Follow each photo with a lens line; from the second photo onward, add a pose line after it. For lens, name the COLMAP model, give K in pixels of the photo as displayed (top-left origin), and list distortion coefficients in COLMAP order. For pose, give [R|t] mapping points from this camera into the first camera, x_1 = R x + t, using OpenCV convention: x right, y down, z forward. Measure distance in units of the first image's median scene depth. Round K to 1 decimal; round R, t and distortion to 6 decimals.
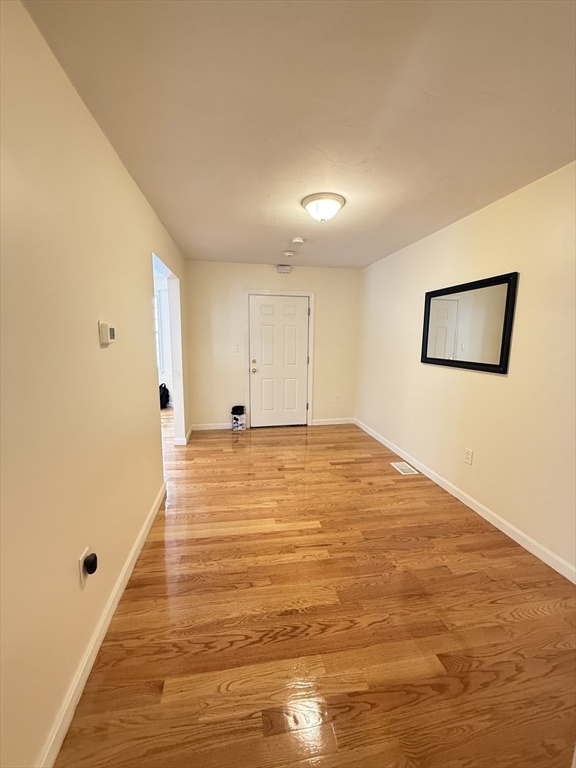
lens RADIAL K [[306.5, 0, 288.0], [0, 306.5, 384.0], [0, 0, 1]] dist [0.006152, -0.000156]
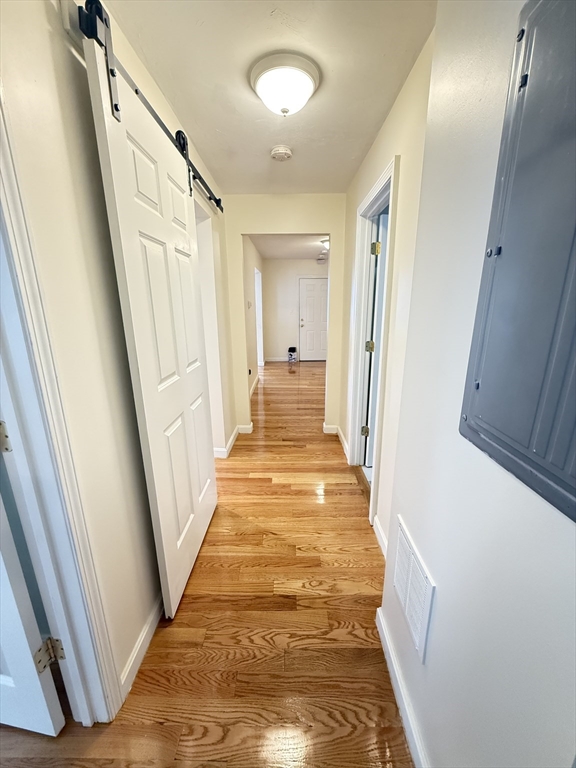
lens RADIAL K [[306.5, 0, 288.0], [0, 306.5, 384.0], [0, 0, 1]] dist [0.006152, -0.000156]
pose [[0.983520, 0.022223, -0.179431, 0.117160], [-0.003923, 0.994807, 0.101705, 0.101518], [0.180759, -0.099325, 0.978499, -0.651996]]
